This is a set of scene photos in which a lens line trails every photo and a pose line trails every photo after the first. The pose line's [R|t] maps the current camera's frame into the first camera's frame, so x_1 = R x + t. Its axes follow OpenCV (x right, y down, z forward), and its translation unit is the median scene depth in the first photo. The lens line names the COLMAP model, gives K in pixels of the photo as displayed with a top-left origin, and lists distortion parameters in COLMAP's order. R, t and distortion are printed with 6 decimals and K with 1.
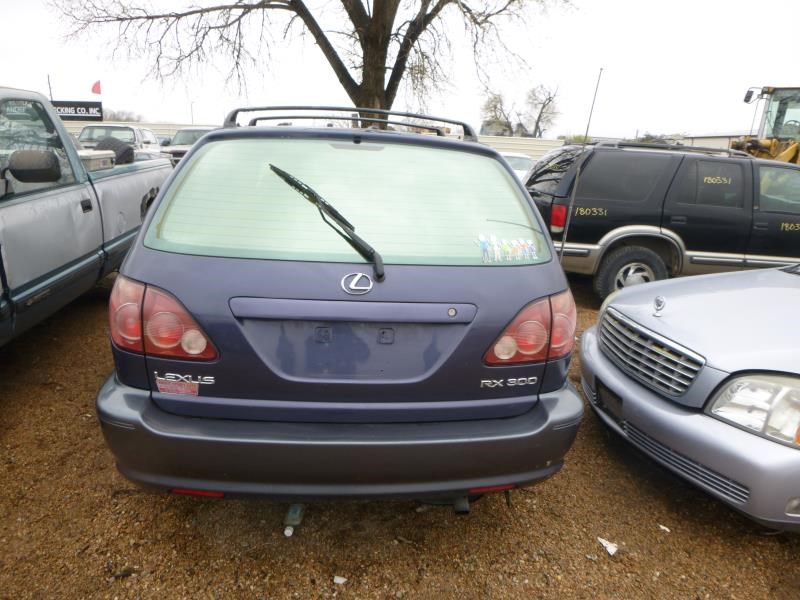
lens RADIAL K [[566.9, 0, 401.8], [0, 566.9, 301.5], [0, 0, 1]] dist [-0.066265, 0.005150]
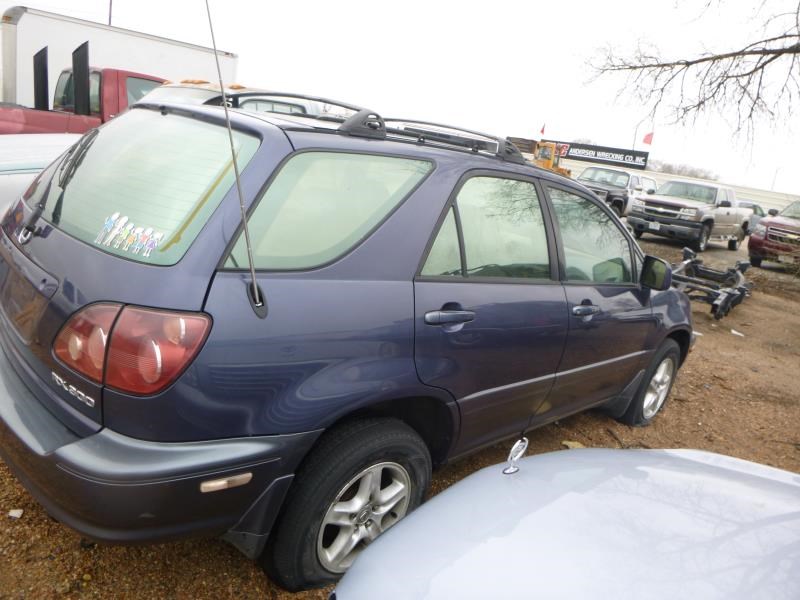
lens RADIAL K [[566.9, 0, 401.8], [0, 566.9, 301.5], [0, 0, 1]] dist [-0.066265, 0.005150]
pose [[0.586722, 0.259955, -0.766929, 0.115879], [-0.331970, 0.941047, 0.065008, -0.020726], [0.738616, 0.216456, 0.638430, 0.089441]]
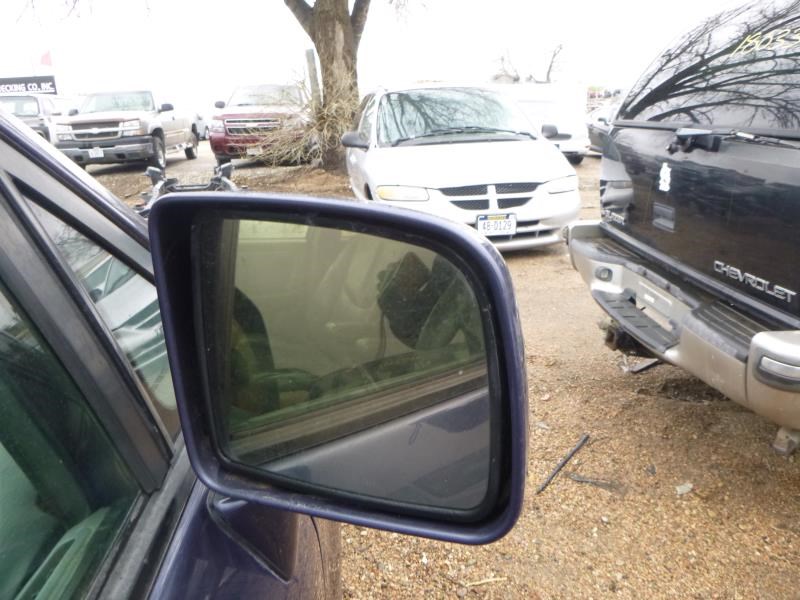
lens RADIAL K [[566.9, 0, 401.8], [0, 566.9, 301.5], [0, 0, 1]] dist [-0.066265, 0.005150]
pose [[0.998188, -0.052504, -0.029379, 0.028529], [0.054172, 0.996776, 0.059182, -0.046730], [0.026177, -0.060666, 0.997815, 0.241149]]
